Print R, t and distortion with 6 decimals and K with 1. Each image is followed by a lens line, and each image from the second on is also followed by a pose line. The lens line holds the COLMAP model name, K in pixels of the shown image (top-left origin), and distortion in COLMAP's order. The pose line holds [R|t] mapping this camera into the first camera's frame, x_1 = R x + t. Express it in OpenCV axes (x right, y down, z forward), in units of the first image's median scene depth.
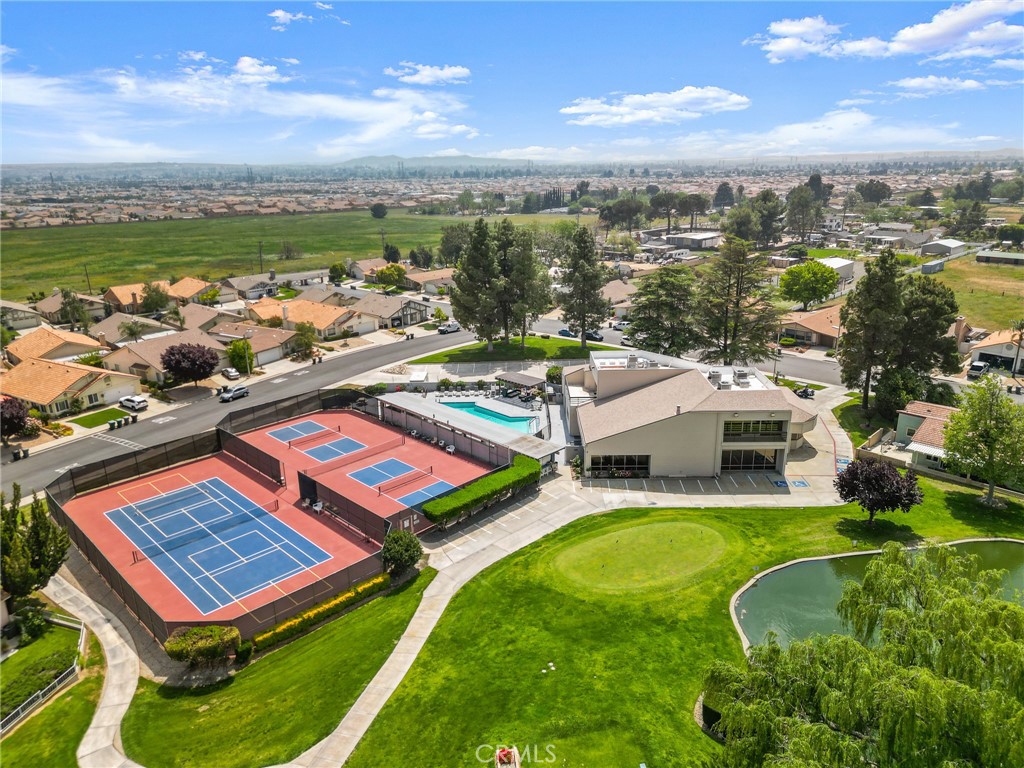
lens RADIAL K [[727.8, 0, 512.0], [0, 727.8, 384.0], [0, 0, 1]] dist [0.051407, -0.009289]
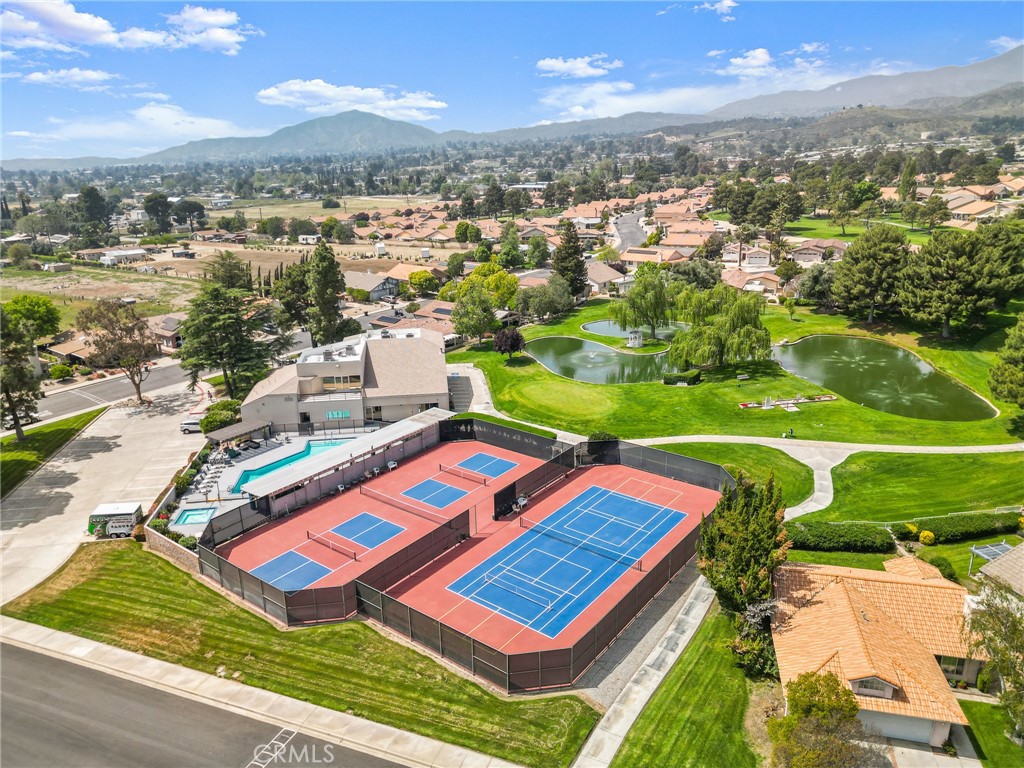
lens RADIAL K [[727.8, 0, 512.0], [0, 727.8, 384.0], [0, 0, 1]] dist [0.051407, -0.009289]
pose [[-0.156294, -0.274350, 0.948844, -1.035755], [0.319043, 0.895131, 0.311373, -0.271992], [-0.934764, 0.351387, -0.052374, 0.859347]]
